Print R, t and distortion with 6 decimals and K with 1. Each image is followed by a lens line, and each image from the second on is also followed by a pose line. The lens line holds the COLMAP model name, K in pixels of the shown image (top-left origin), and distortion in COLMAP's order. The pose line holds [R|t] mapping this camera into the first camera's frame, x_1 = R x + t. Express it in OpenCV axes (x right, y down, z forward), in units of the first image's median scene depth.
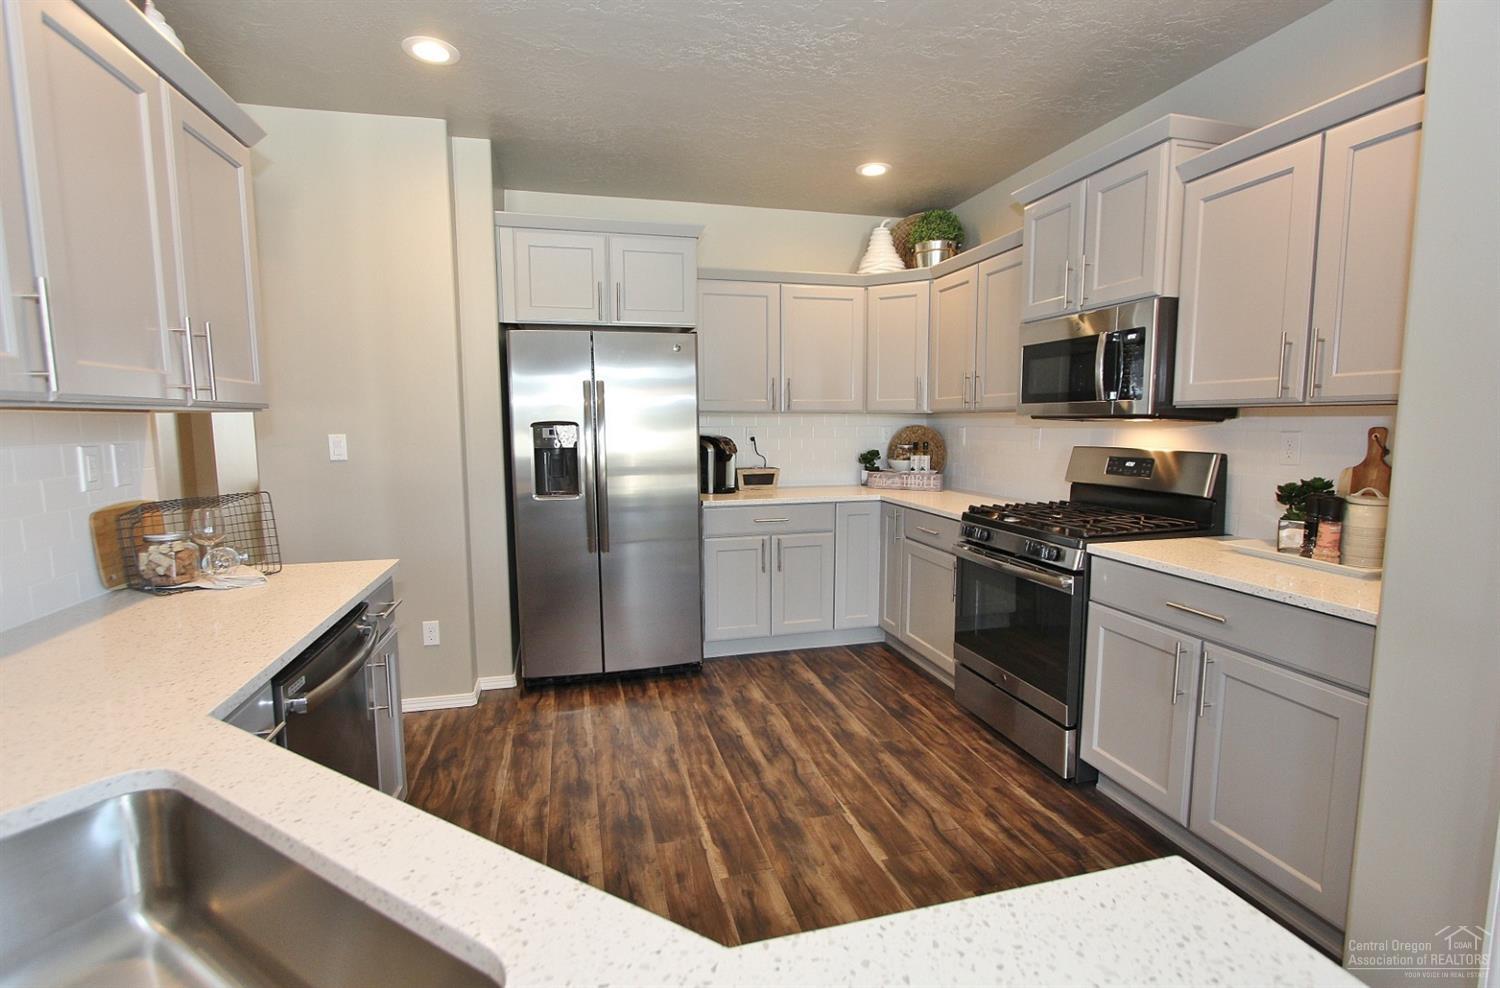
lens RADIAL K [[692.5, 0, 746.4], [0, 692.5, 496.0], [0, 0, 1]] dist [-0.019626, 0.003040]
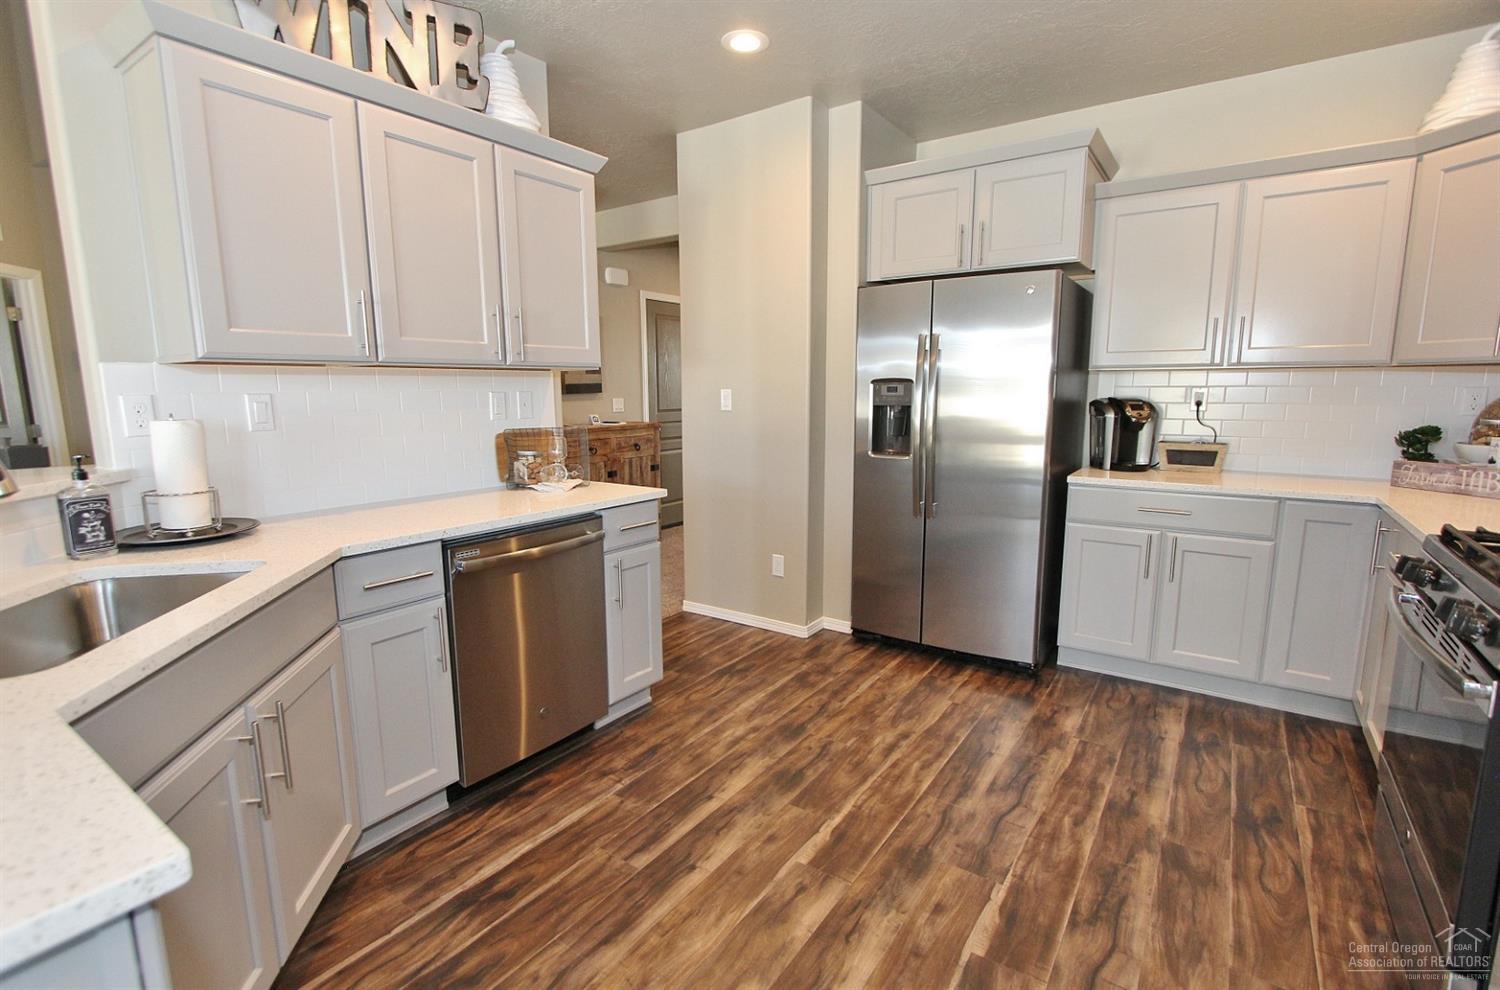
lens RADIAL K [[692.5, 0, 742.2], [0, 692.5, 497.4], [0, 0, 1]] dist [-0.019626, 0.003040]
pose [[0.648323, 0.121966, -0.751533, 0.342000], [-0.082440, 0.992528, 0.089958, -0.010746], [0.756889, 0.003635, 0.653533, 0.197458]]
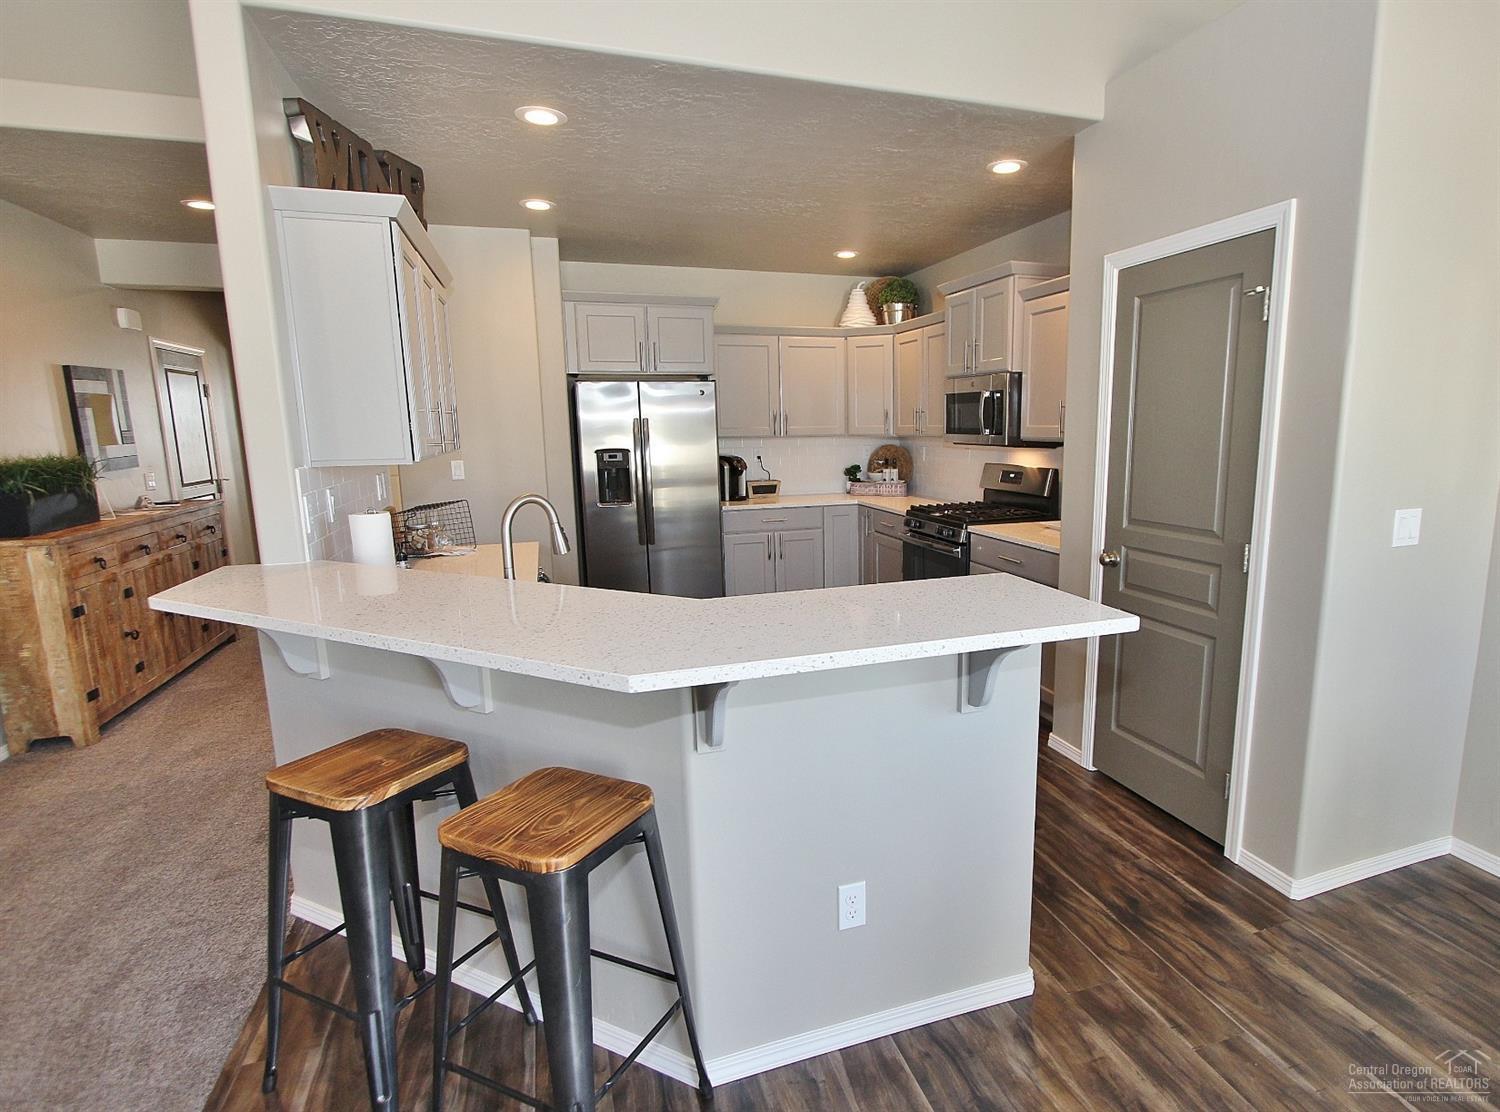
lens RADIAL K [[793.6, 0, 826.8], [0, 793.6, 543.8], [0, 0, 1]] dist [-0.004198, 0.000165]
pose [[0.995872, -0.019531, 0.088646, 0.000204], [0.015772, 0.998954, 0.042918, 0.018991], [-0.089392, -0.041343, 0.995138, -0.597582]]
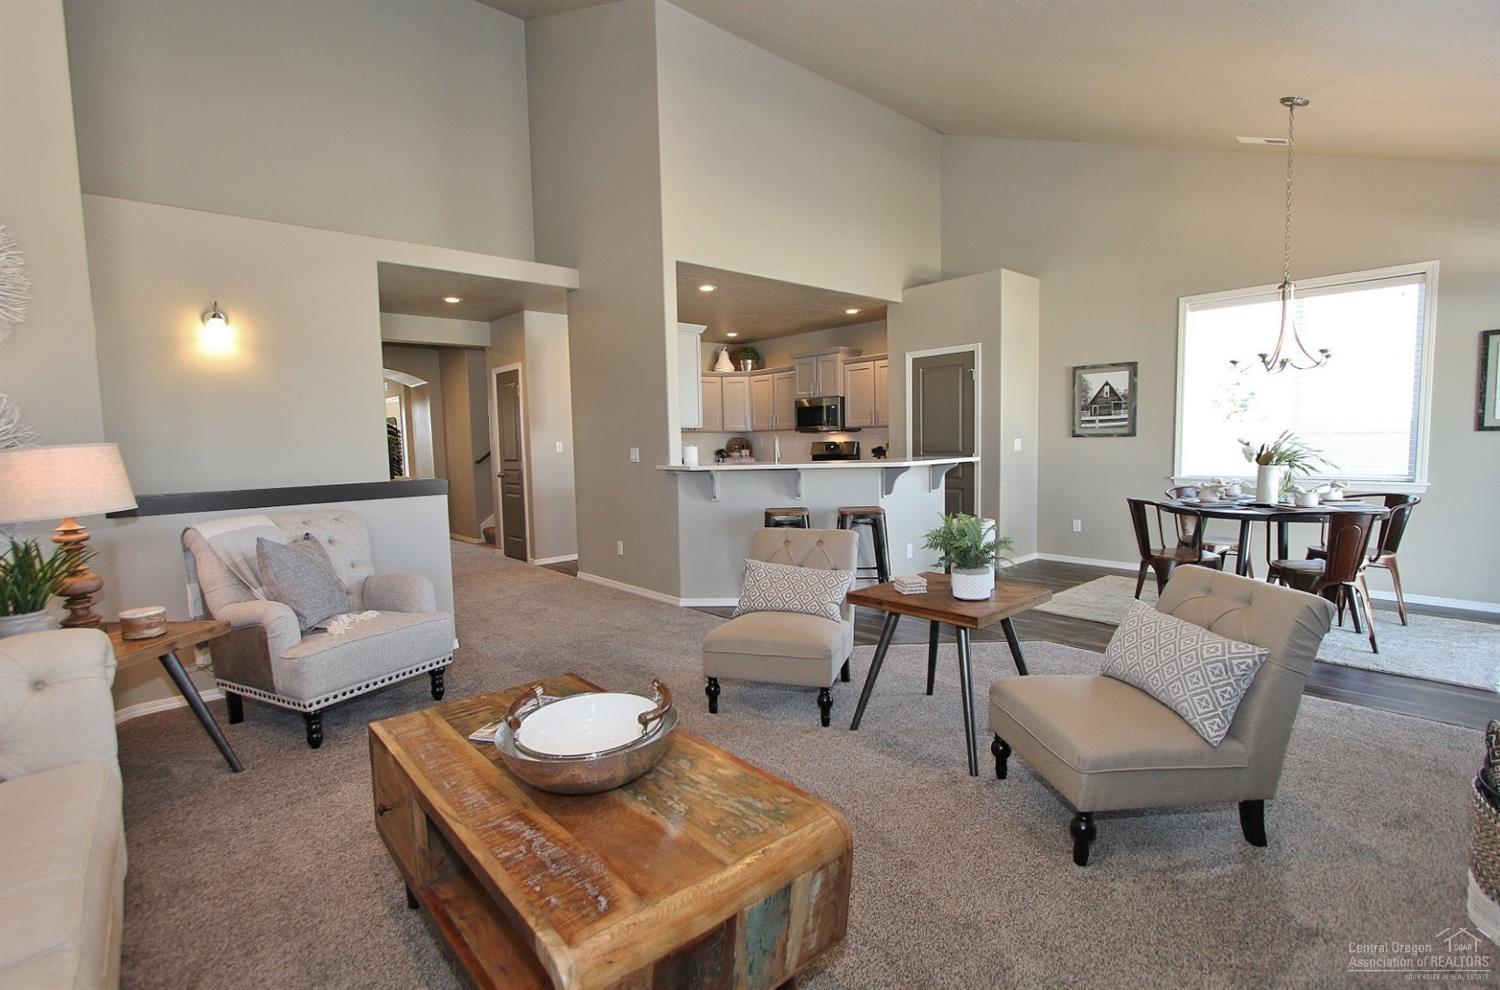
lens RADIAL K [[692.5, 0, 745.6], [0, 692.5, 491.0], [0, 0, 1]] dist [-0.019626, 0.003040]
pose [[0.886086, -0.048652, 0.460961, -1.058605], [0.068060, 0.997354, -0.025565, 0.177867], [-0.458498, 0.054026, 0.887052, -1.351358]]
